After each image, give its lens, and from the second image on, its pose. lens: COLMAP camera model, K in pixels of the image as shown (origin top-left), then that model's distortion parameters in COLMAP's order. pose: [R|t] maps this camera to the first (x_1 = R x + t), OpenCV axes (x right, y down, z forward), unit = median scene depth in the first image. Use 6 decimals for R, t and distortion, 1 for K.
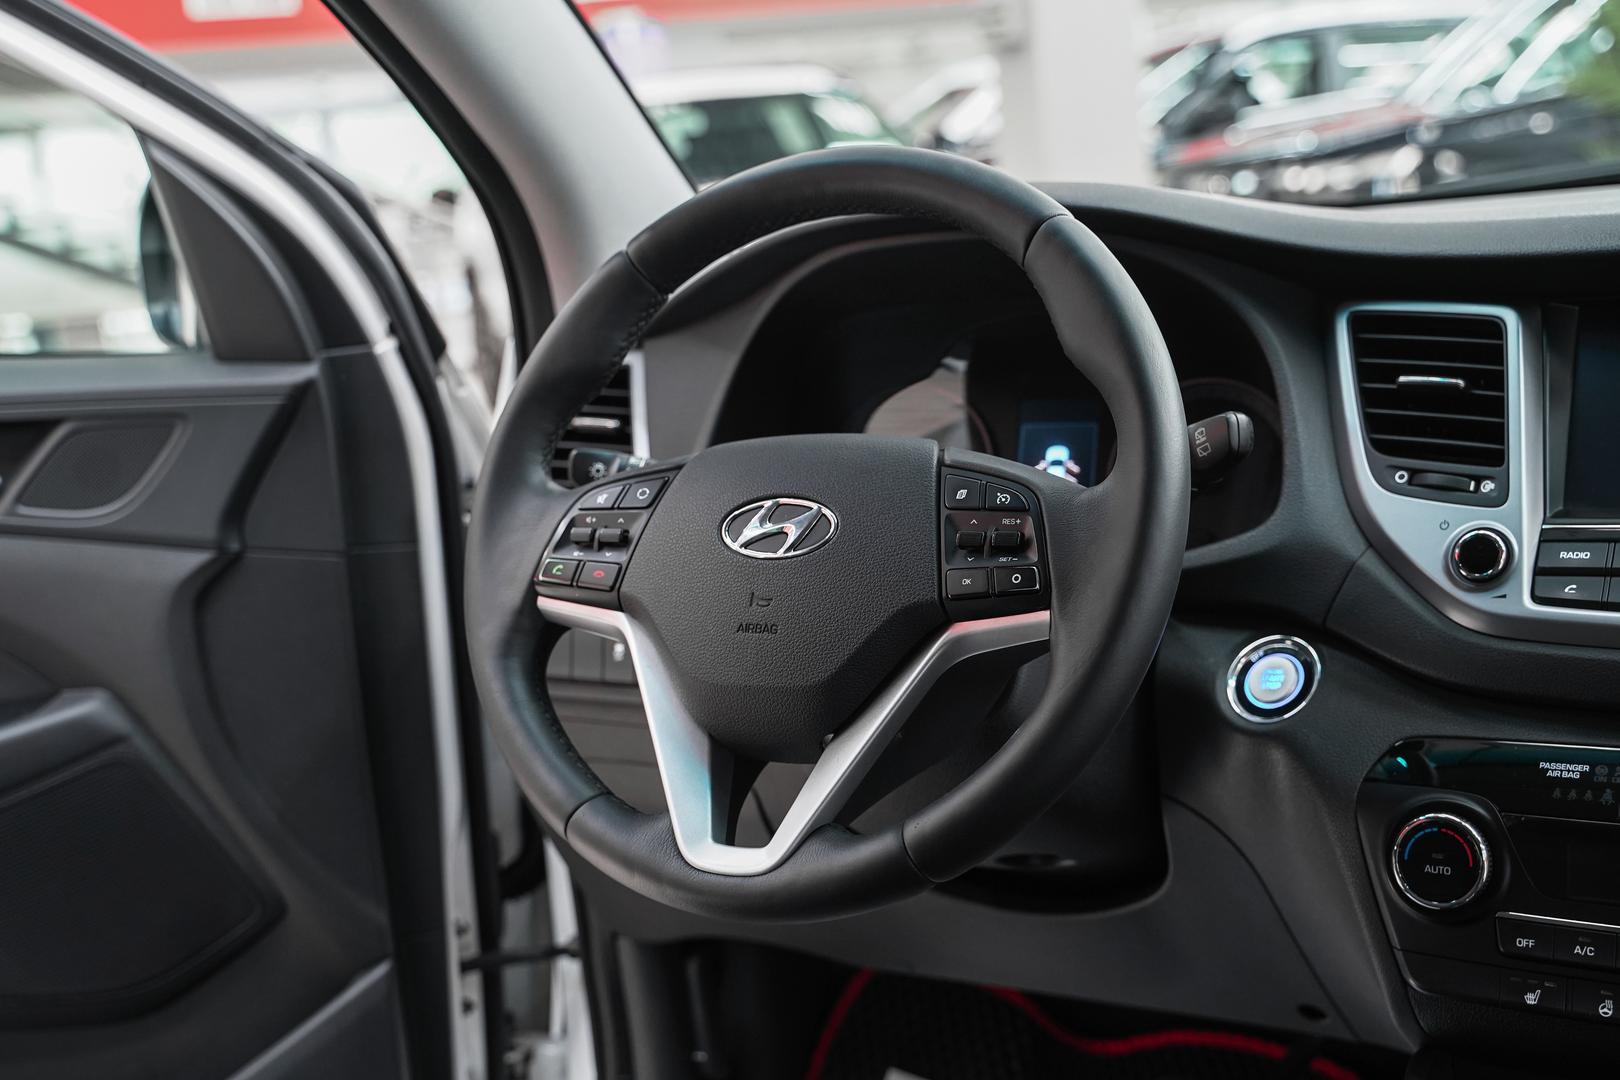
lens RADIAL K [[2086.6, 0, 807.6], [0, 2086.6, 524.6], [0, 0, 1]] dist [0.028497, 0.000000]
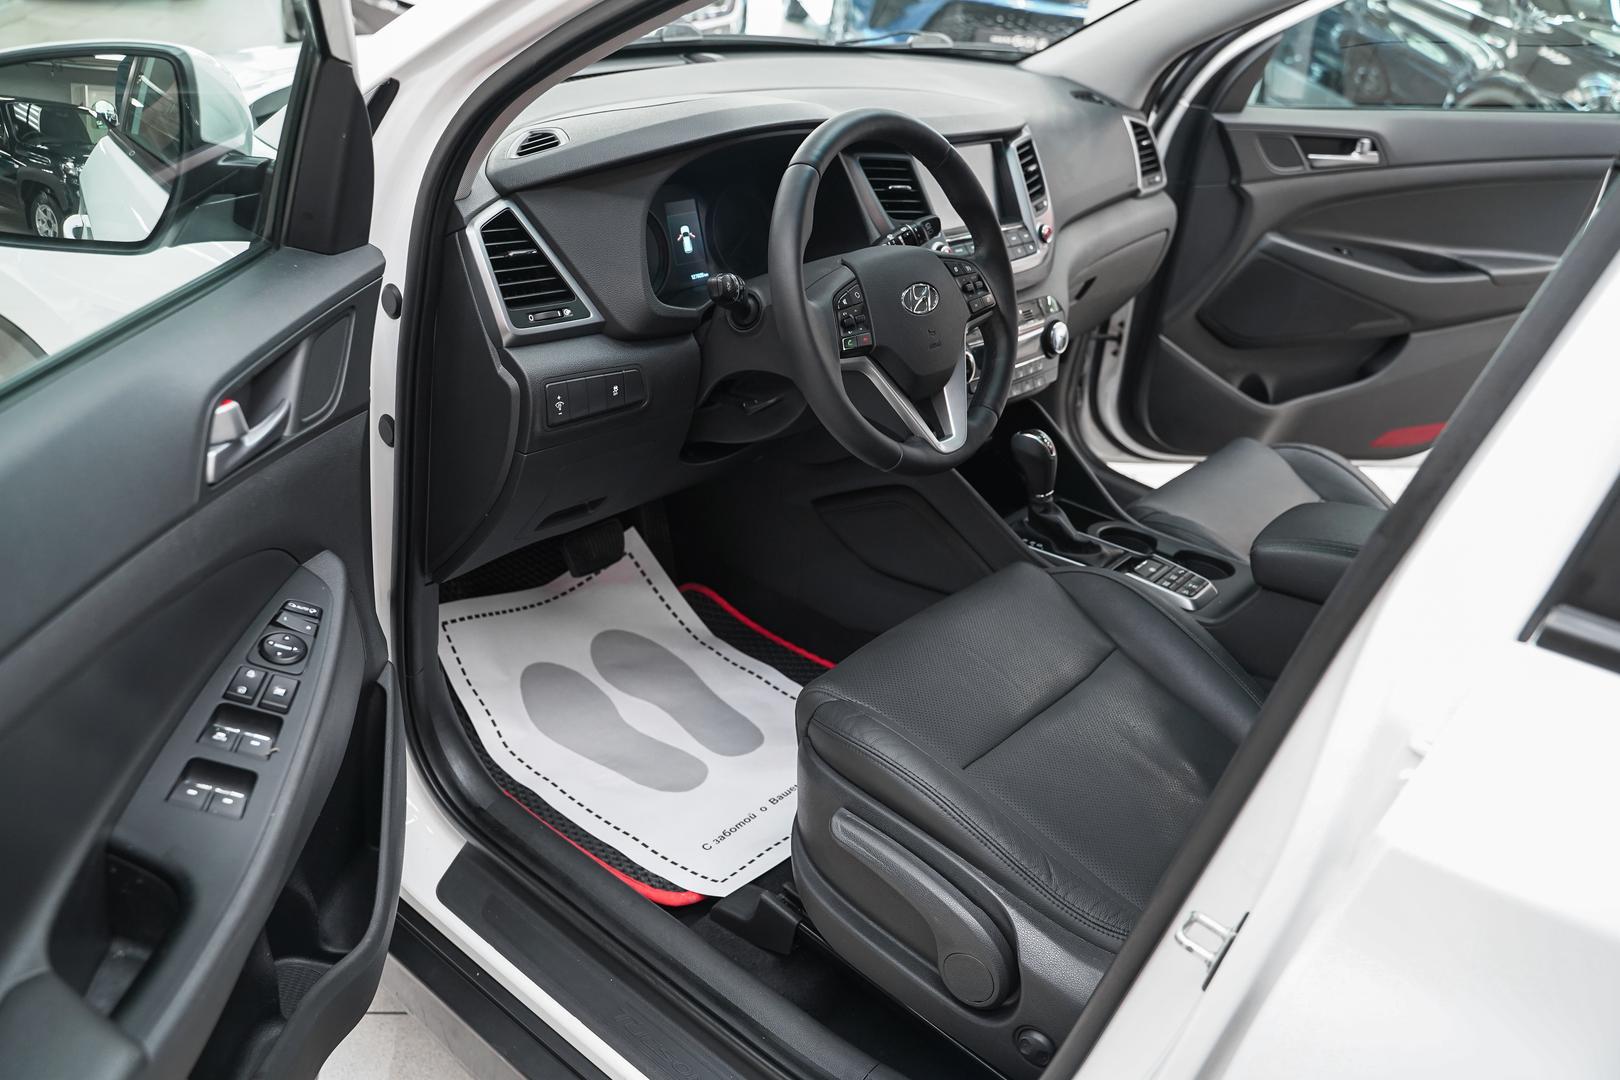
lens RADIAL K [[1313.9, 0, 812.0], [0, 1313.9, 556.3], [0, 0, 1]] dist [-0.114129, 0.085646]
pose [[0.177268, -0.383873, 0.906210, -1.311665], [0.025070, 0.922256, 0.385766, -0.267153], [-0.983843, -0.045665, 0.173110, 0.819274]]
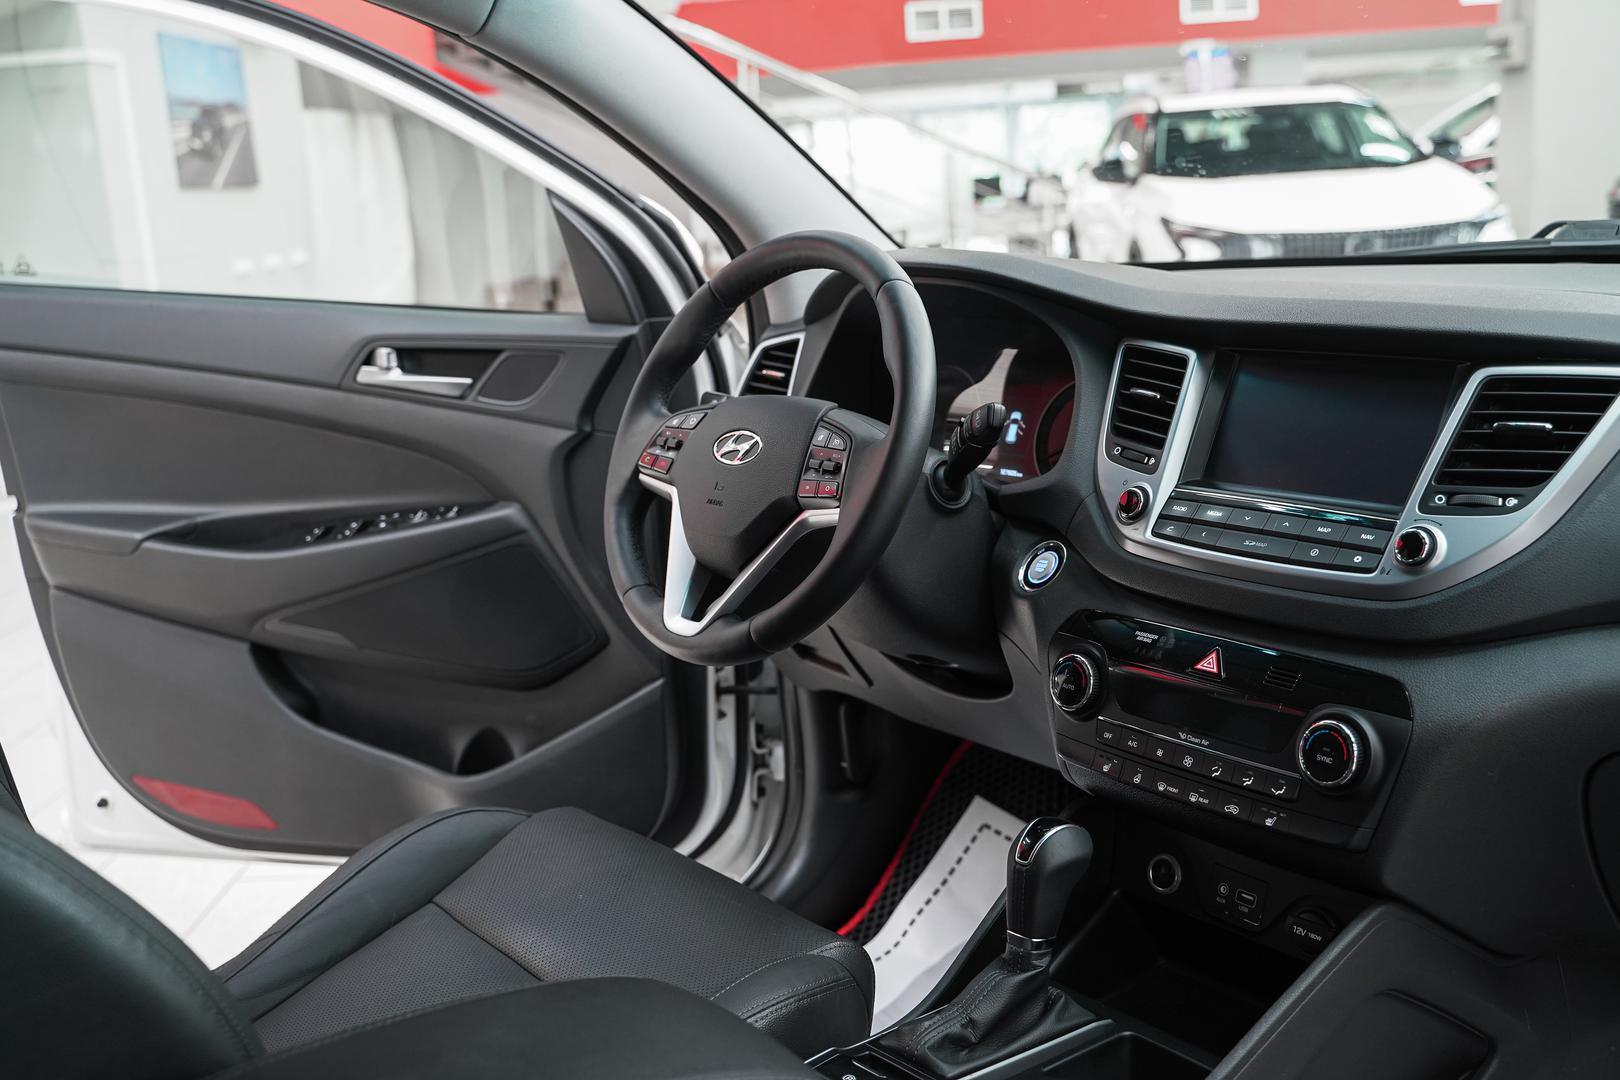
lens RADIAL K [[1585.6, 0, 806.2], [0, 1585.6, 517.2], [0, 0, 1]] dist [-0.041908, 0.000000]
pose [[0.932985, 0.104380, -0.344446, 0.487407], [-0.081751, 0.993467, 0.079623, -0.049424], [0.350507, -0.046128, 0.935423, -0.234483]]
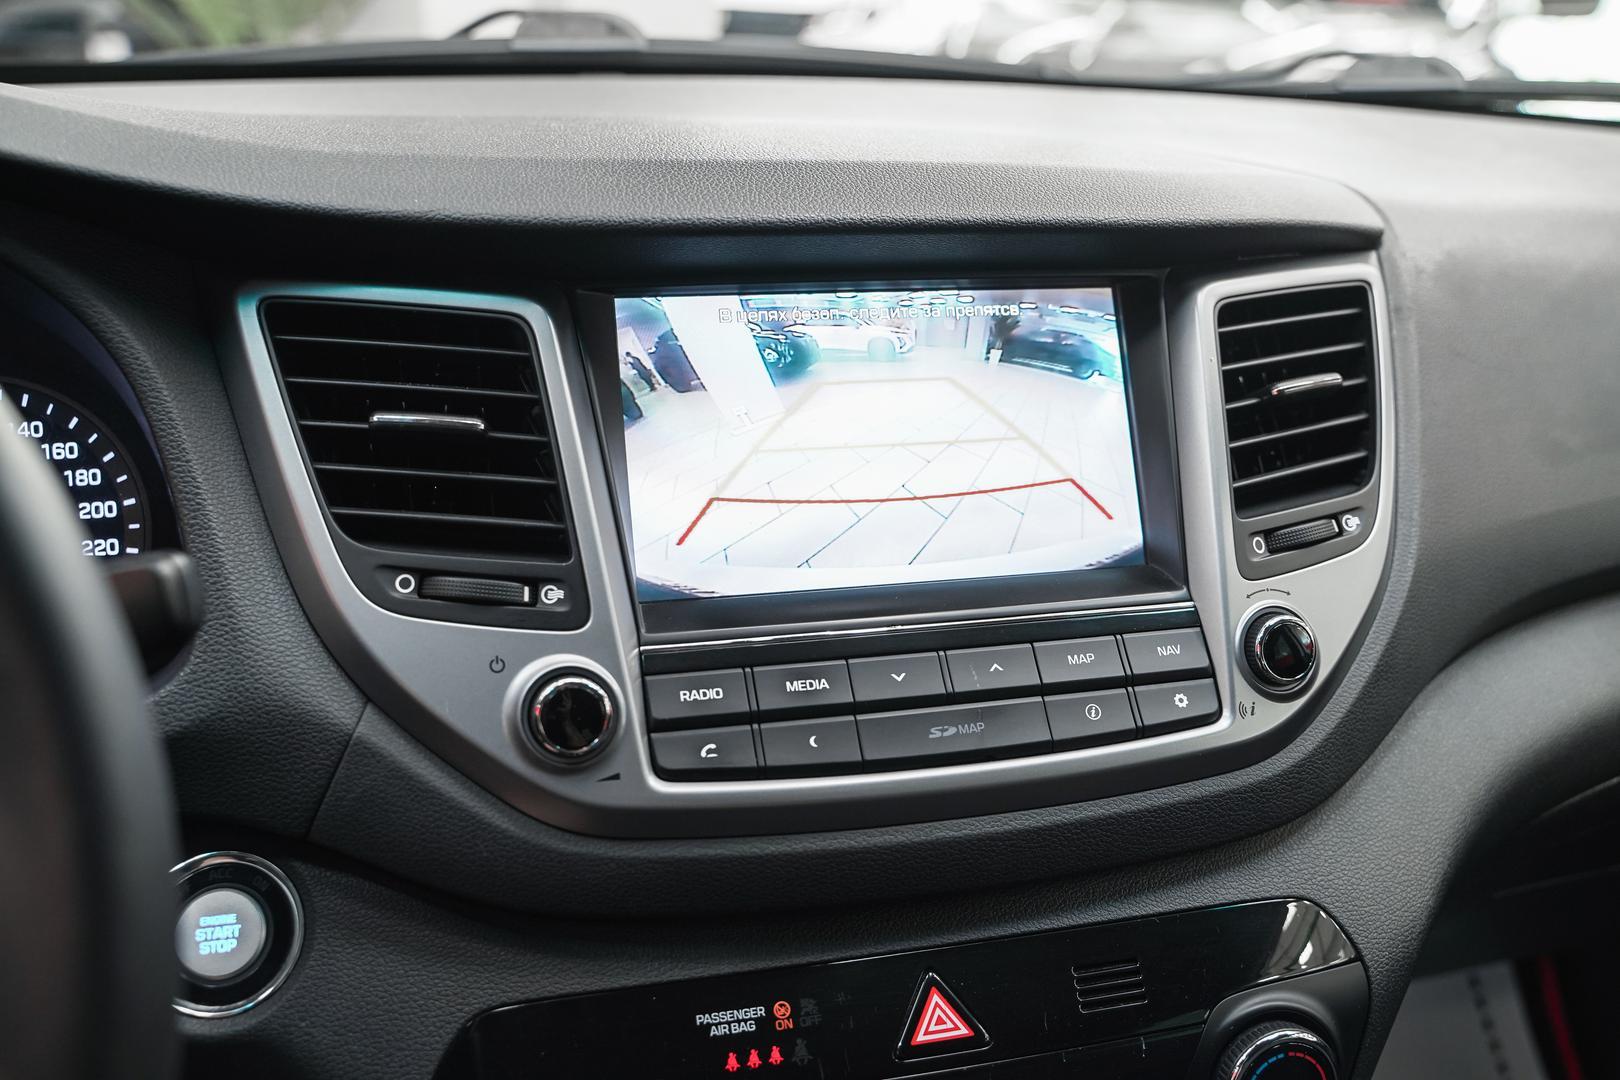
lens RADIAL K [[1493.8, 0, 816.8], [0, 1493.8, 535.1], [0, 0, 1]] dist [-0.018846, 0.000000]
pose [[0.692402, -0.154854, 0.704698, 0.059620], [0.028816, 0.981852, 0.187444, -0.116058], [-0.720936, -0.109480, 0.684299, 0.612540]]
